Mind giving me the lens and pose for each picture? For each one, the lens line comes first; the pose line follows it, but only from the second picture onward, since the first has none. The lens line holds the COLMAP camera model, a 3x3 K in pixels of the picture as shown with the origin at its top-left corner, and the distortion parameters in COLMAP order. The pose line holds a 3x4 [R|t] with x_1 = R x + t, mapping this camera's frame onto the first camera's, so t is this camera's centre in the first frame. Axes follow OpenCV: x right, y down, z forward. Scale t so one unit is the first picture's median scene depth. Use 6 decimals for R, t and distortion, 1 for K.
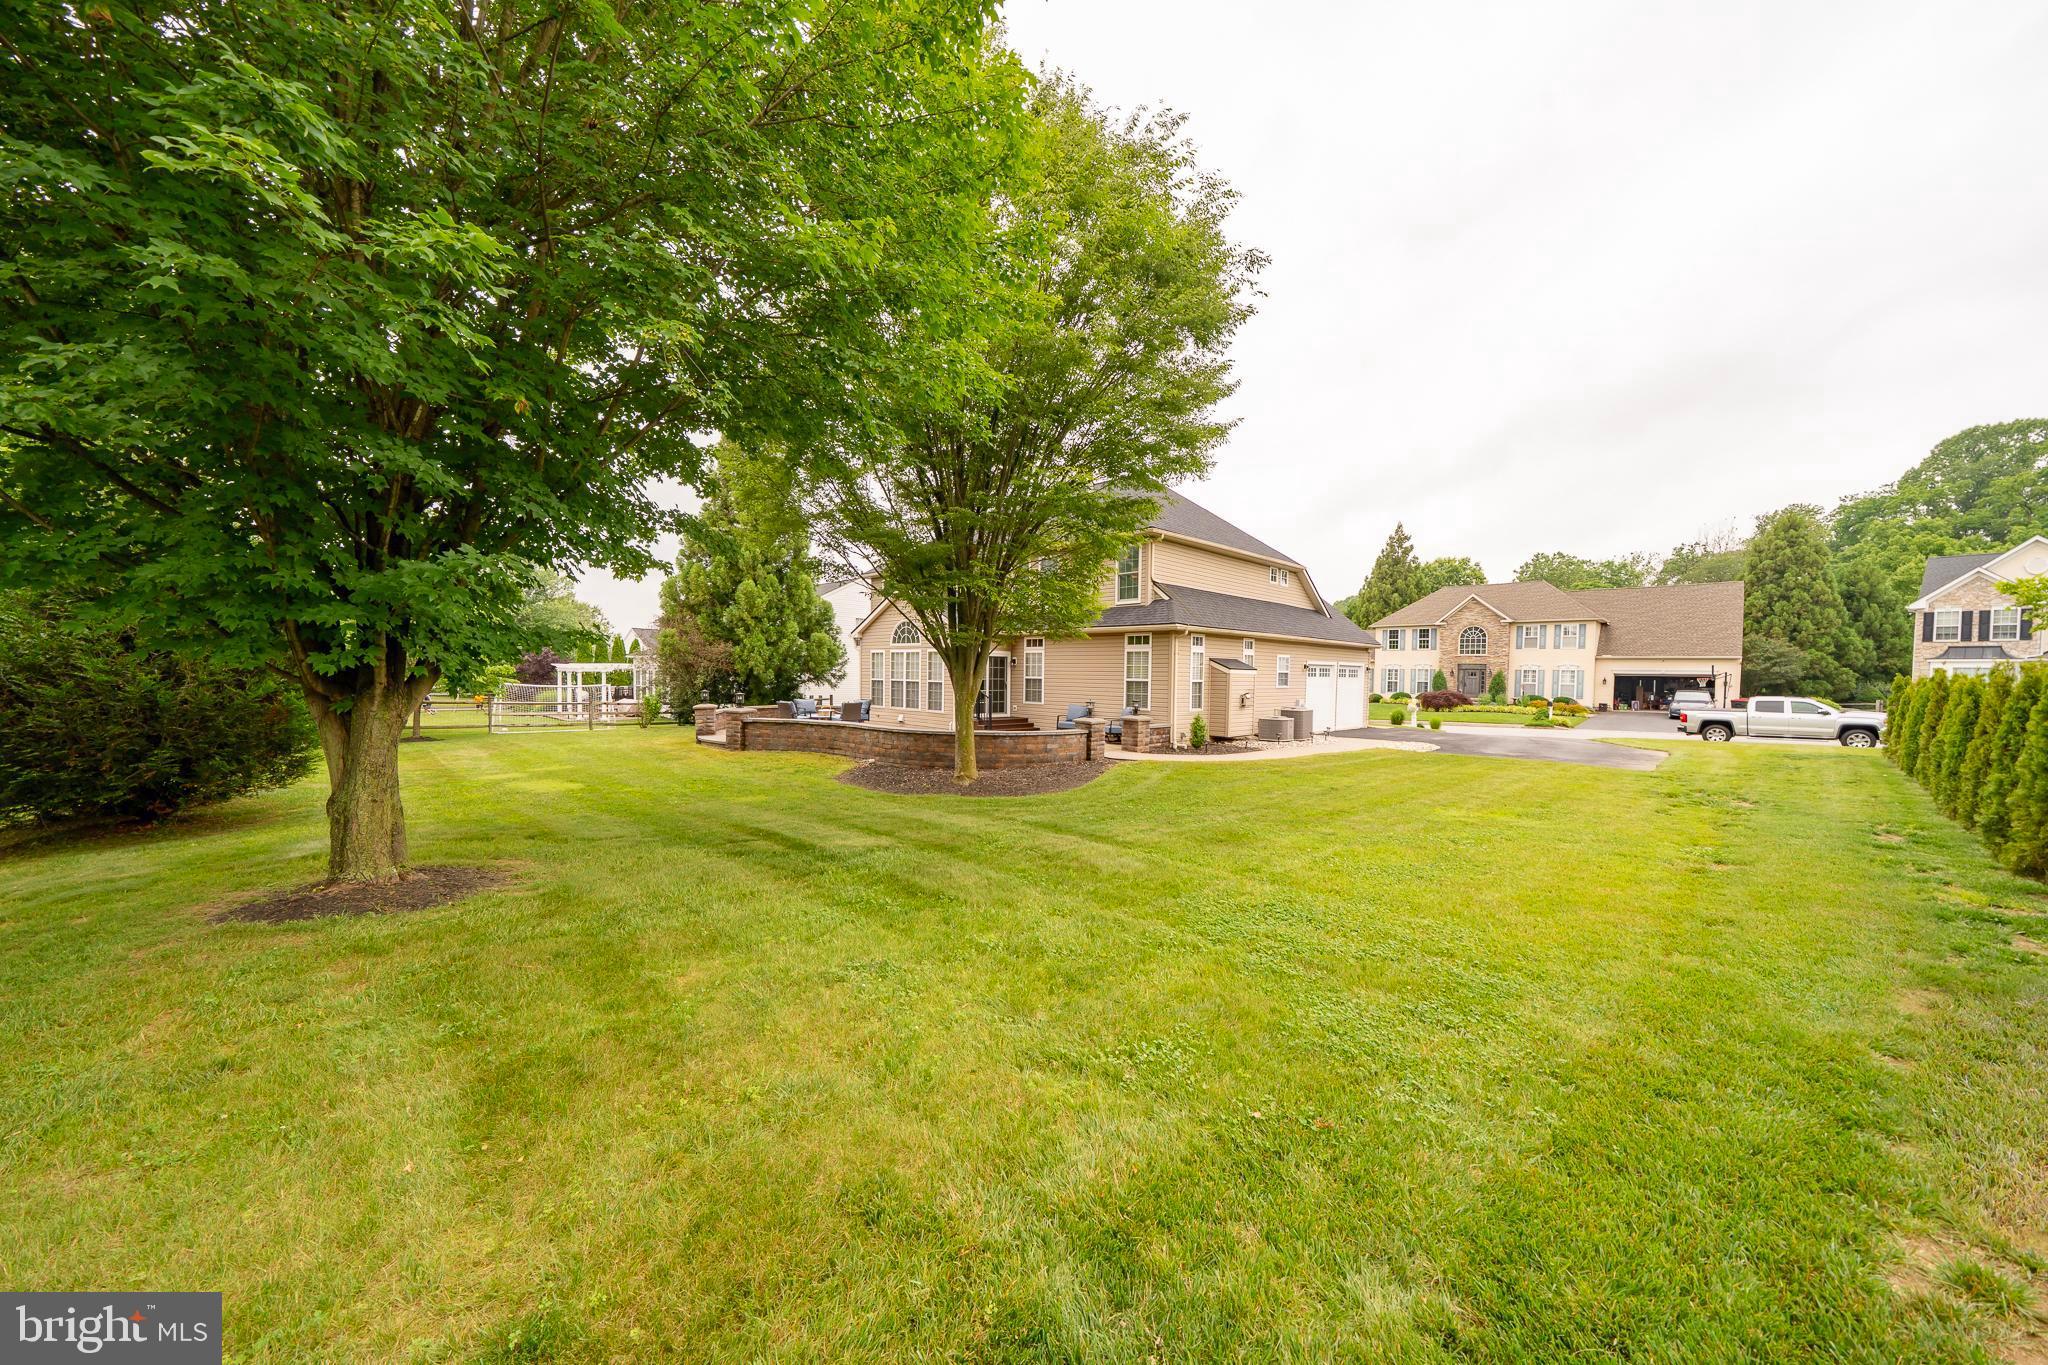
lens RADIAL K [[706.6, 0, 1039.1], [0, 706.6, 678.8], [0, 0, 1]] dist [-0.001965, -0.000271]
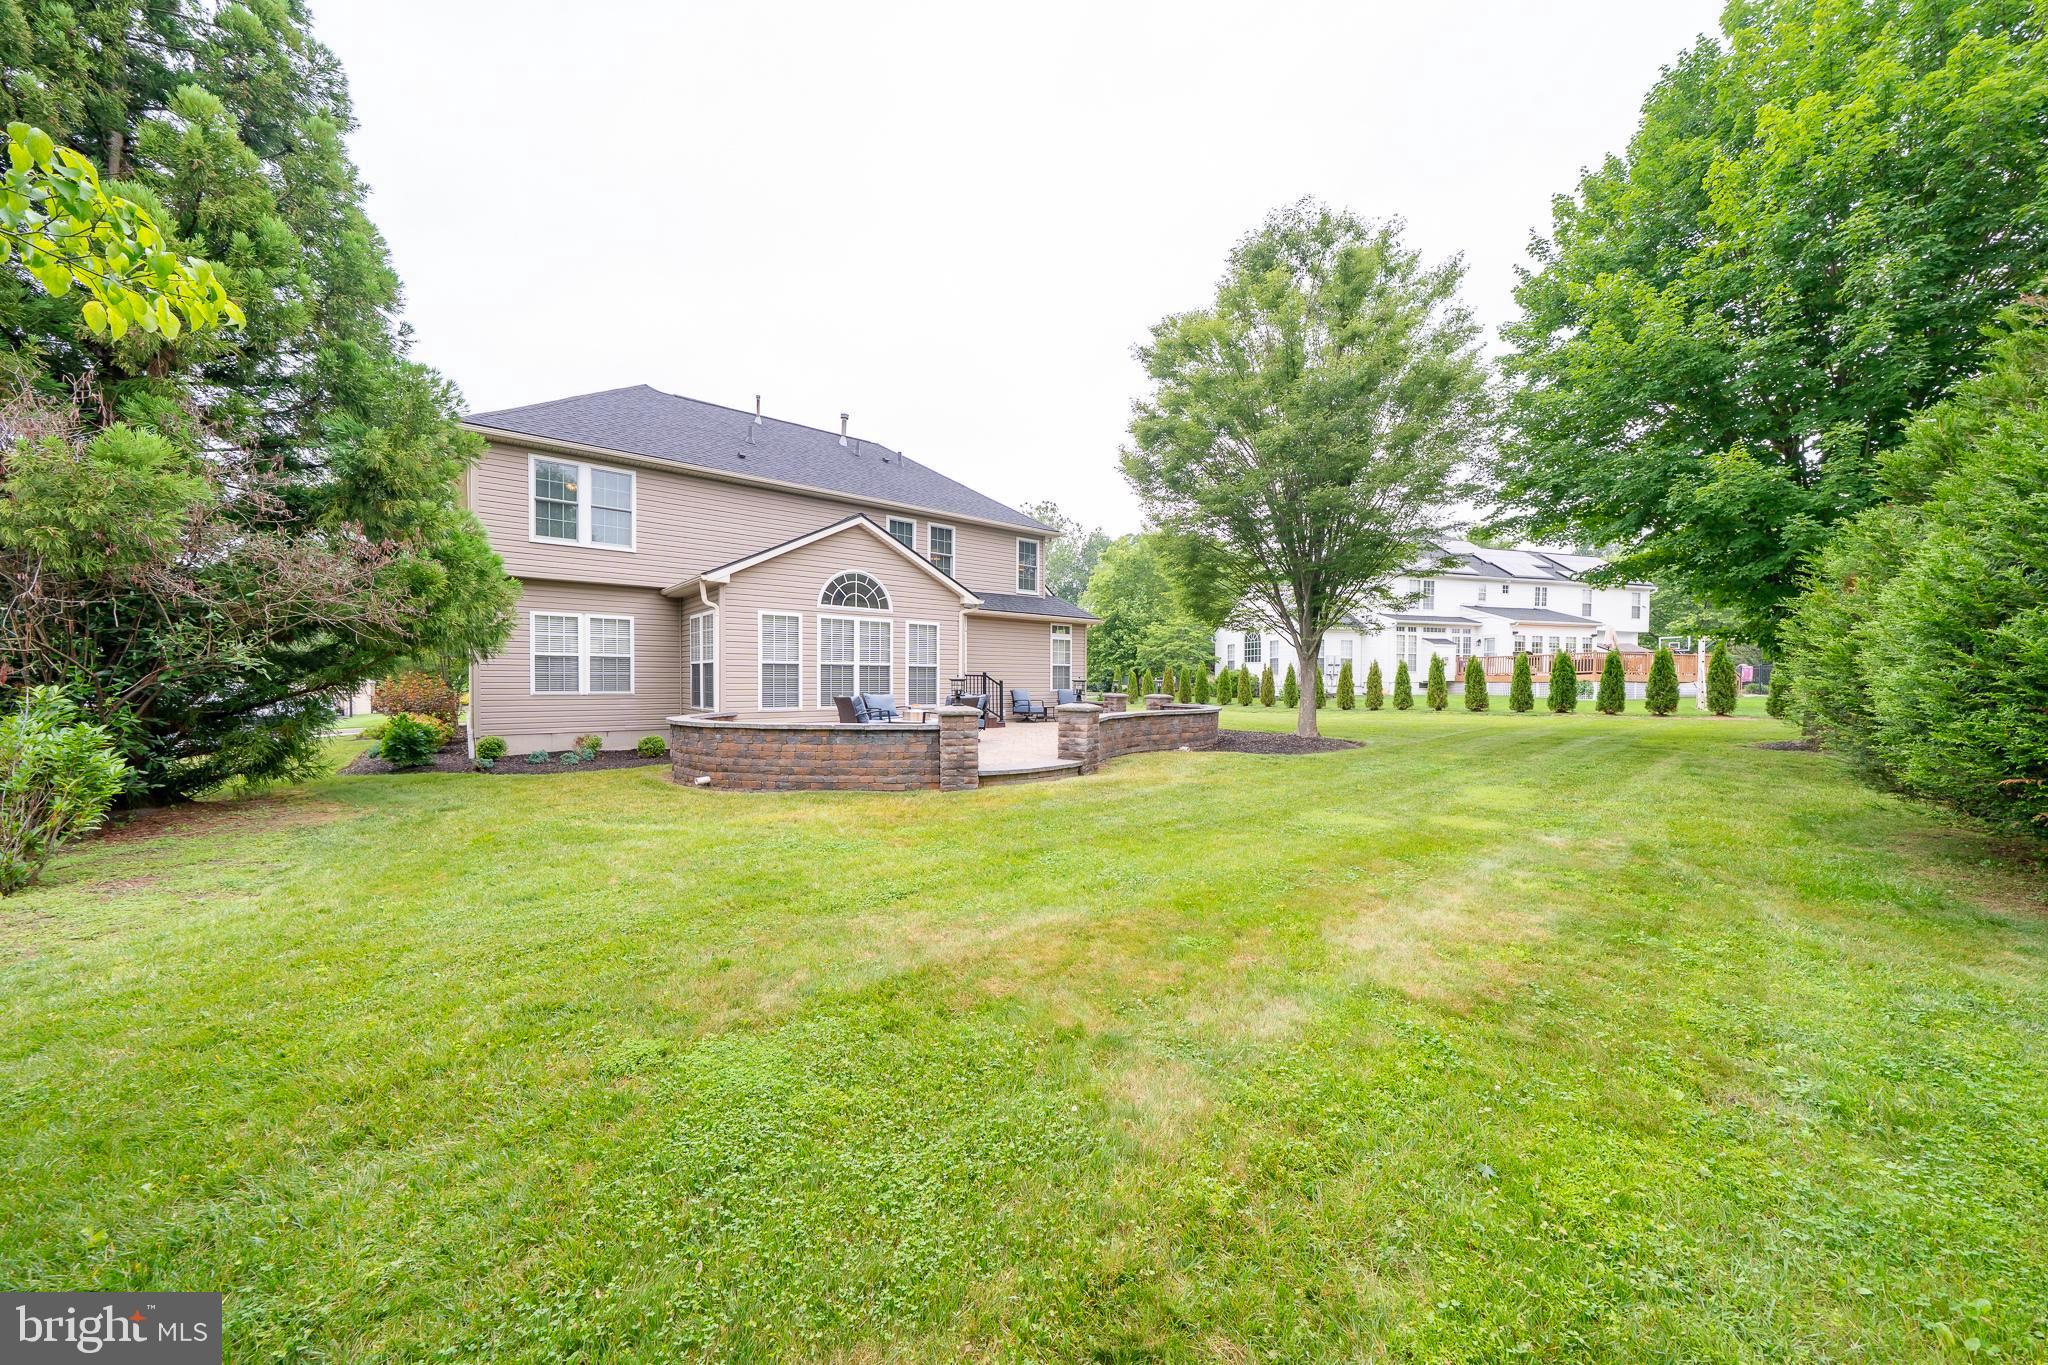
lens RADIAL K [[706.6, 0, 1024.0], [0, 706.6, 687.9], [0, 0, 1]] dist [-0.001965, -0.000271]
pose [[0.125542, -0.019276, 0.991901, -0.843541], [0.010394, 0.999782, 0.018113, 0.015166], [-0.992034, 0.008036, 0.125715, 0.782130]]
